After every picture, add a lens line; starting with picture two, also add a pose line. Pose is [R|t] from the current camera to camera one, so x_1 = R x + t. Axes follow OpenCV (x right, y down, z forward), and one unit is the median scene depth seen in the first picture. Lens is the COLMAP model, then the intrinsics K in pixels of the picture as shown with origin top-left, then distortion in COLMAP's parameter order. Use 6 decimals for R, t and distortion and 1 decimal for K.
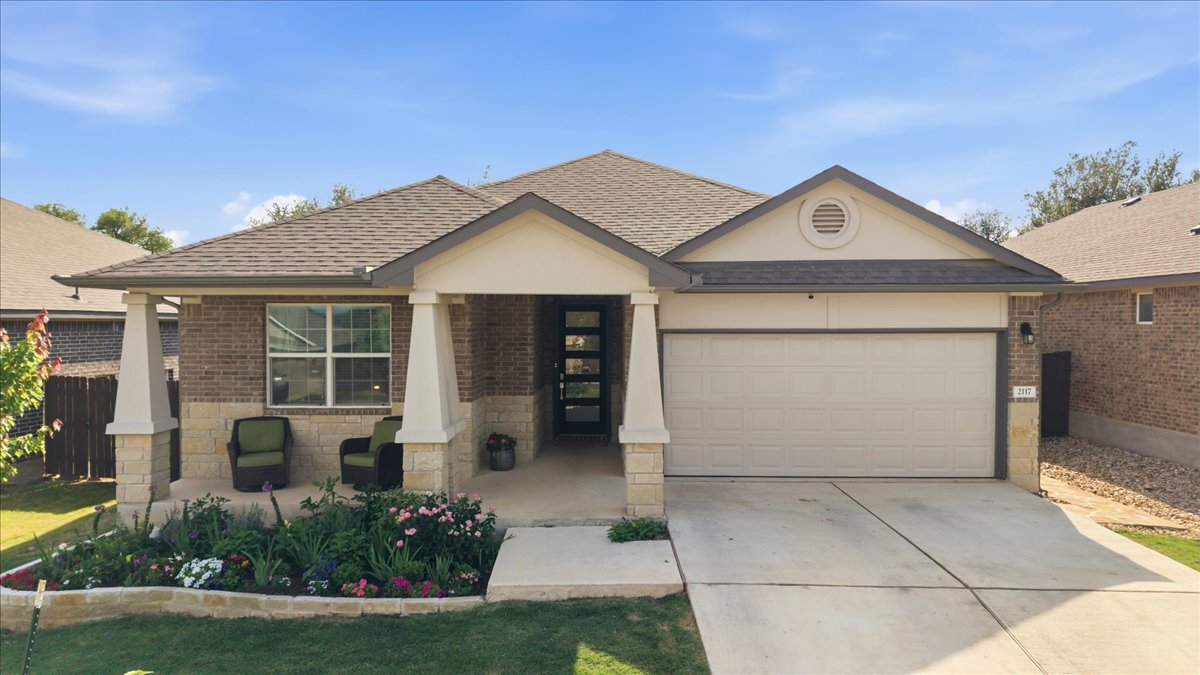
lens RADIAL K [[808.0, 0, 600.0], [0, 808.0, 337.5], [0, 0, 1]] dist [-0.004559, 0.000637]
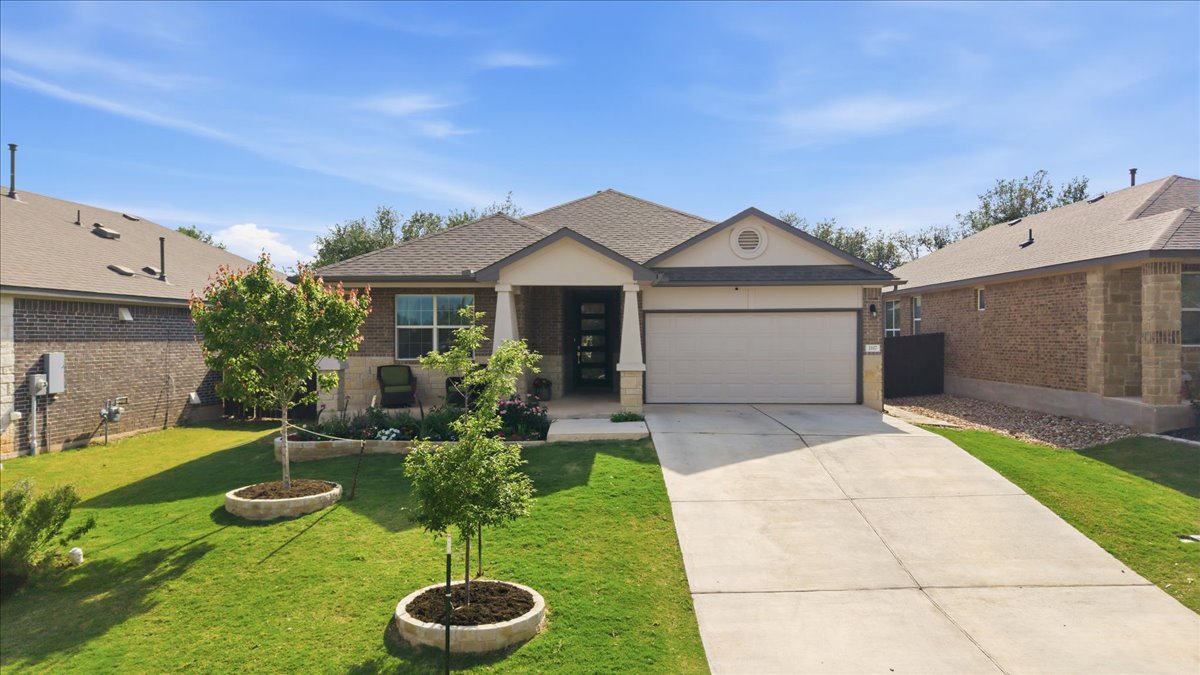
lens RADIAL K [[808.0, 0, 600.0], [0, 808.0, 337.5], [0, 0, 1]] dist [-0.004559, 0.000637]
pose [[0.999979, -0.003040, -0.005808, -0.001301], [0.002947, 0.999870, -0.015851, 0.069555], [0.005856, 0.015833, 0.999858, -0.590065]]
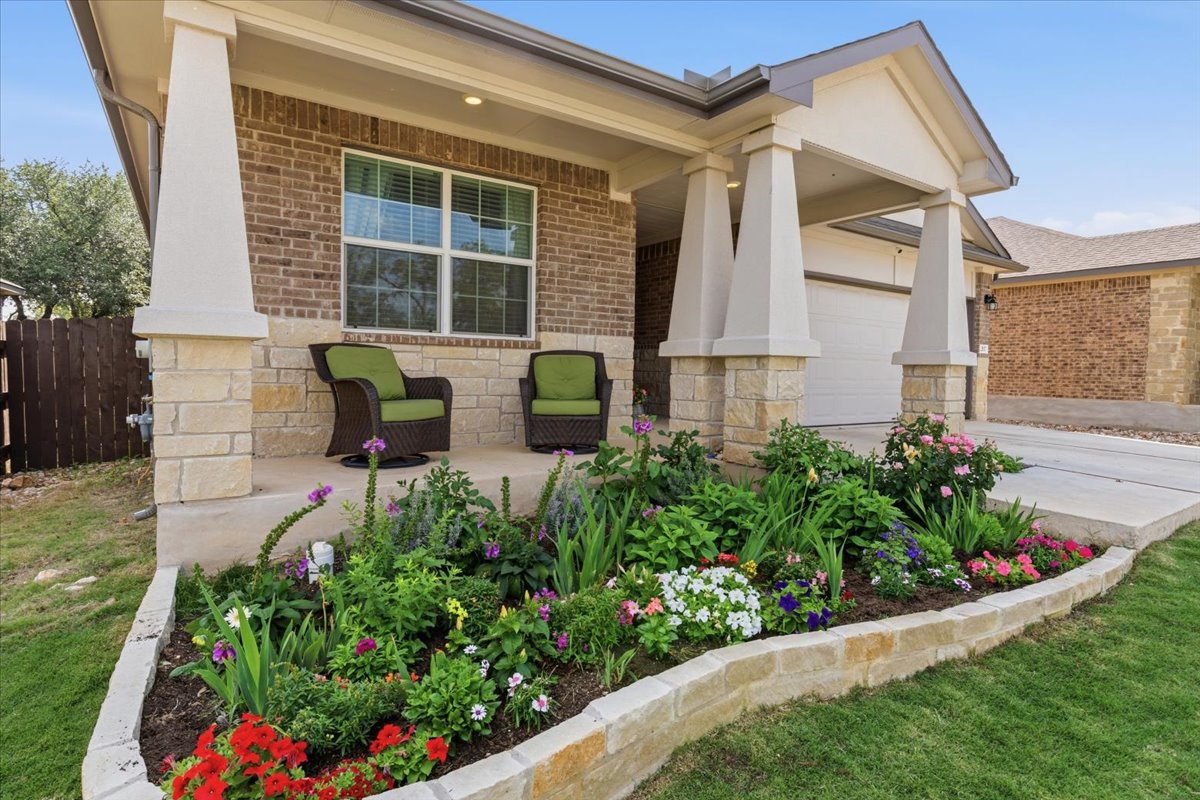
lens RADIAL K [[619.5, 0, 600.0], [0, 619.5, 400.0], [0, 0, 1]] dist [-0.012183, -0.000494]
pose [[0.824060, -0.009781, 0.566418, -0.515908], [-0.008645, 0.999517, 0.029837, 0.122676], [-0.566436, -0.029484, 0.823578, 0.539164]]
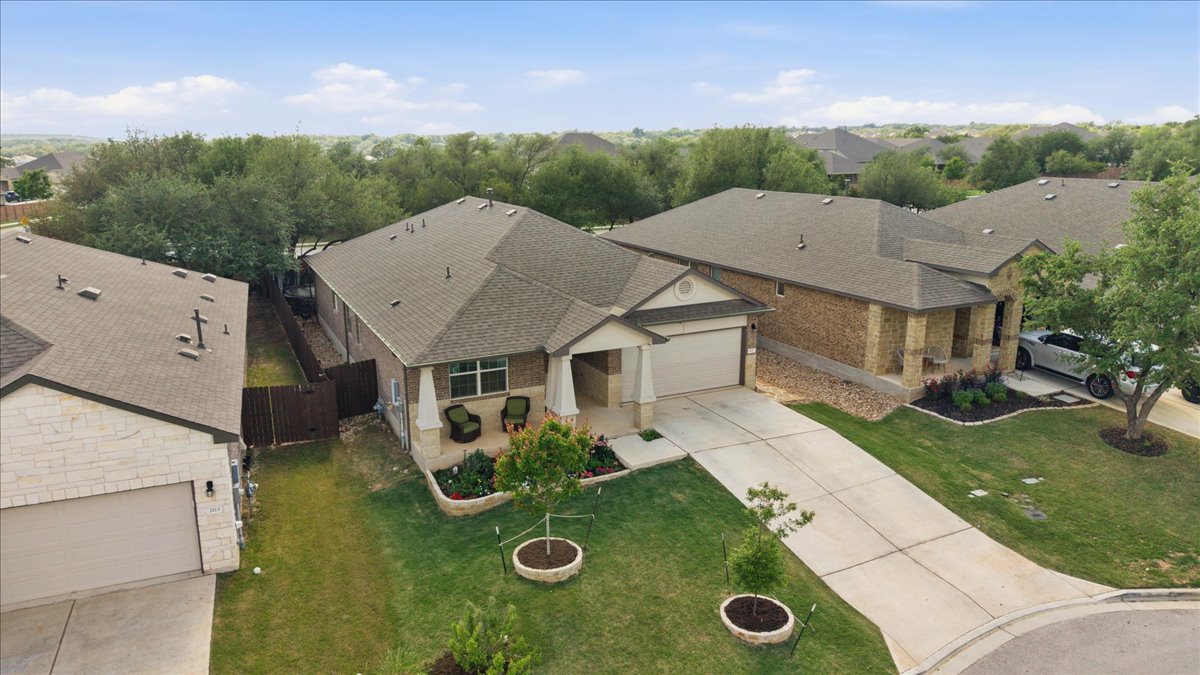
lens RADIAL K [[806.6, 0, 600.0], [0, 806.6, 337.5], [0, 0, 1]] dist [0.038718, 0.000087]
pose [[0.891231, -0.109658, 0.440094, -0.967966], [0.009340, 0.974564, 0.223916, -0.528161], [-0.453454, -0.195450, 0.869585, -0.928441]]
